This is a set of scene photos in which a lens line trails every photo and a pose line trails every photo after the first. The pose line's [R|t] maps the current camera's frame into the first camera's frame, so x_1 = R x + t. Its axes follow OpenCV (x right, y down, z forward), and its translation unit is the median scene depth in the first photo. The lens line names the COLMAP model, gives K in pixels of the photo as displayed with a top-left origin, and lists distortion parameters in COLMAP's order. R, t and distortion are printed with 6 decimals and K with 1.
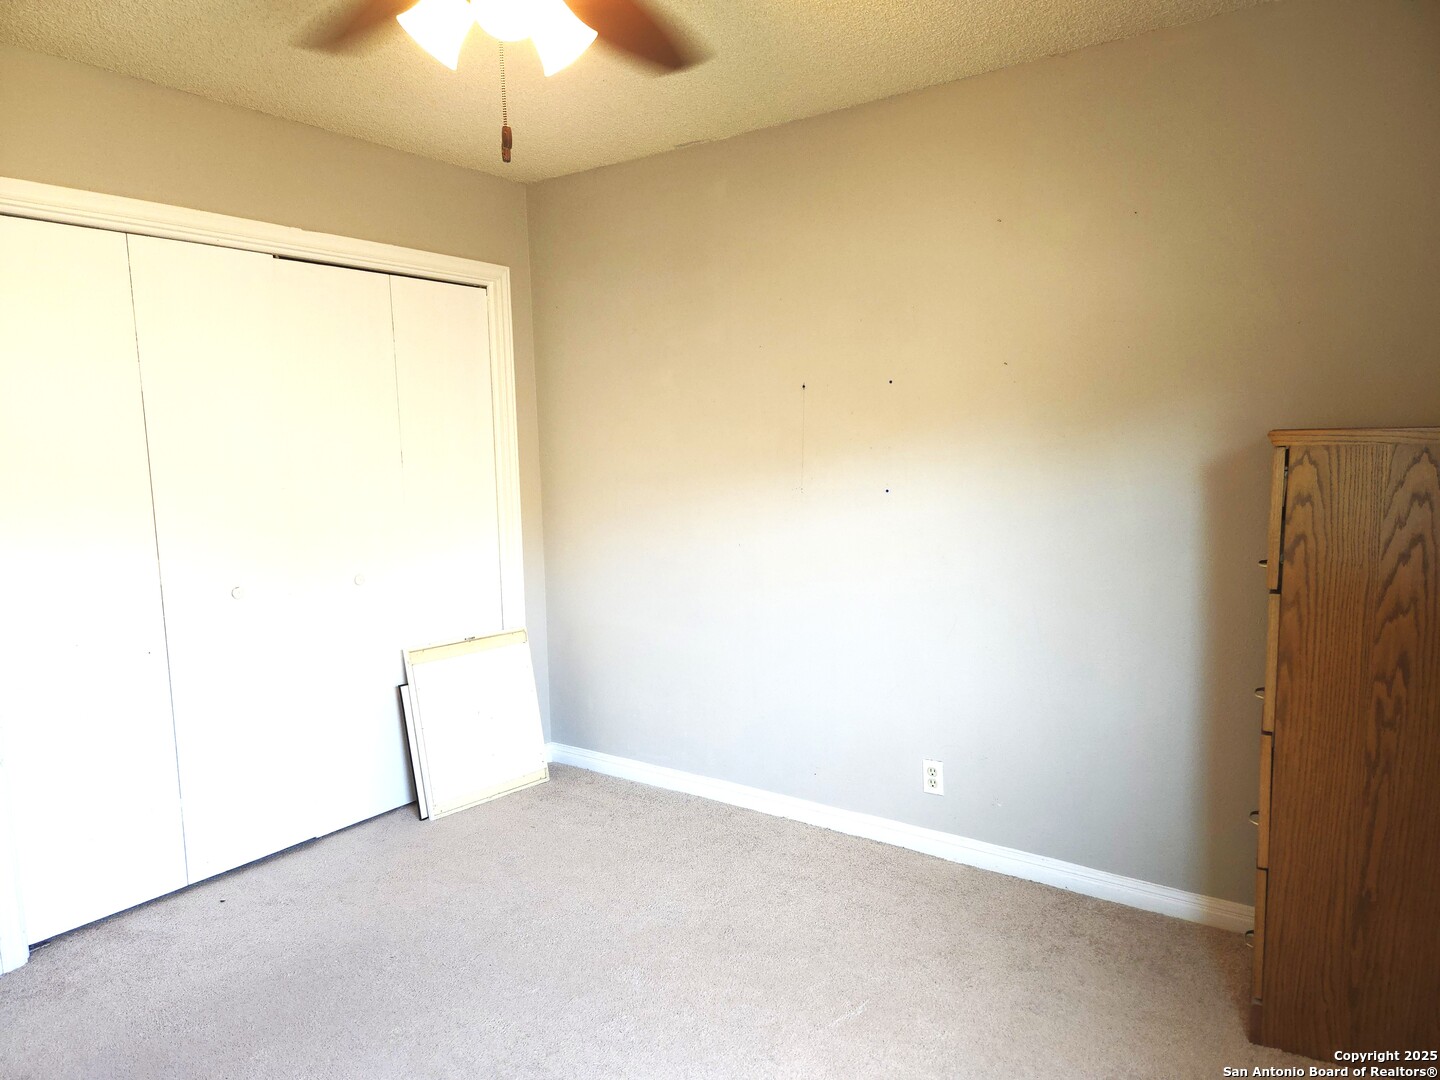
lens RADIAL K [[967.4, 0, 723.2], [0, 967.4, 542.6], [0, 0, 1]] dist [0.054412, -0.045597]
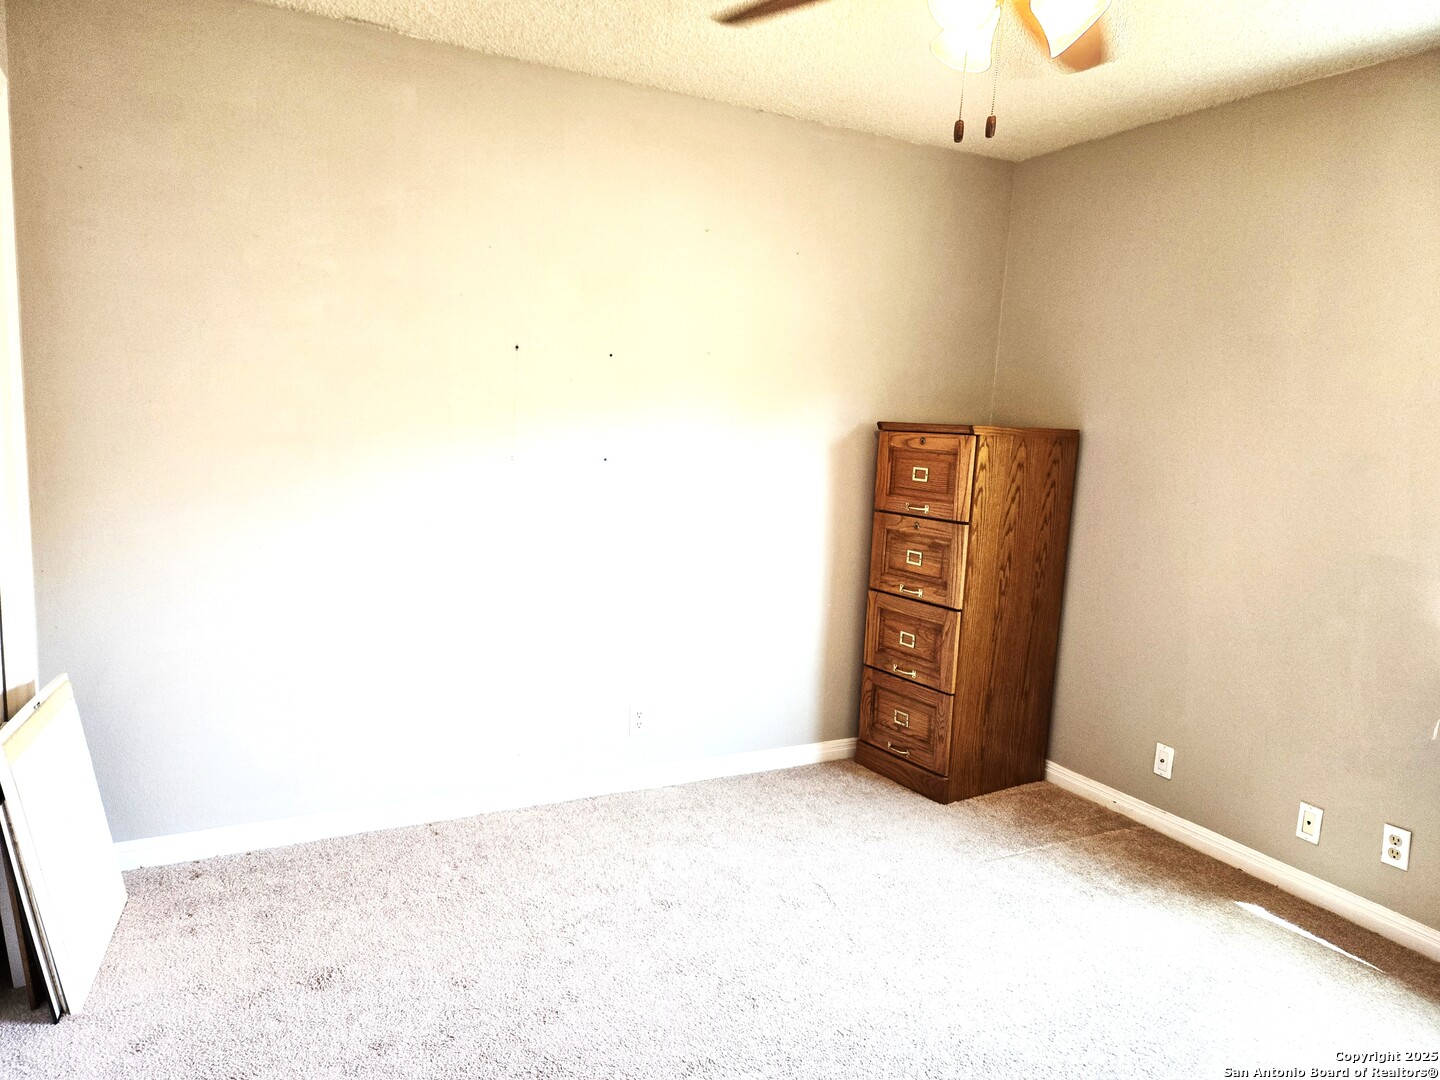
lens RADIAL K [[967.4, 0, 720.3], [0, 967.4, 540.0], [0, 0, 1]] dist [0.054412, -0.045597]
pose [[0.455377, -0.076276, 0.887025, -1.102150], [0.044345, 0.997030, 0.062970, -0.044757], [-0.889194, 0.010660, 0.457407, 0.642450]]
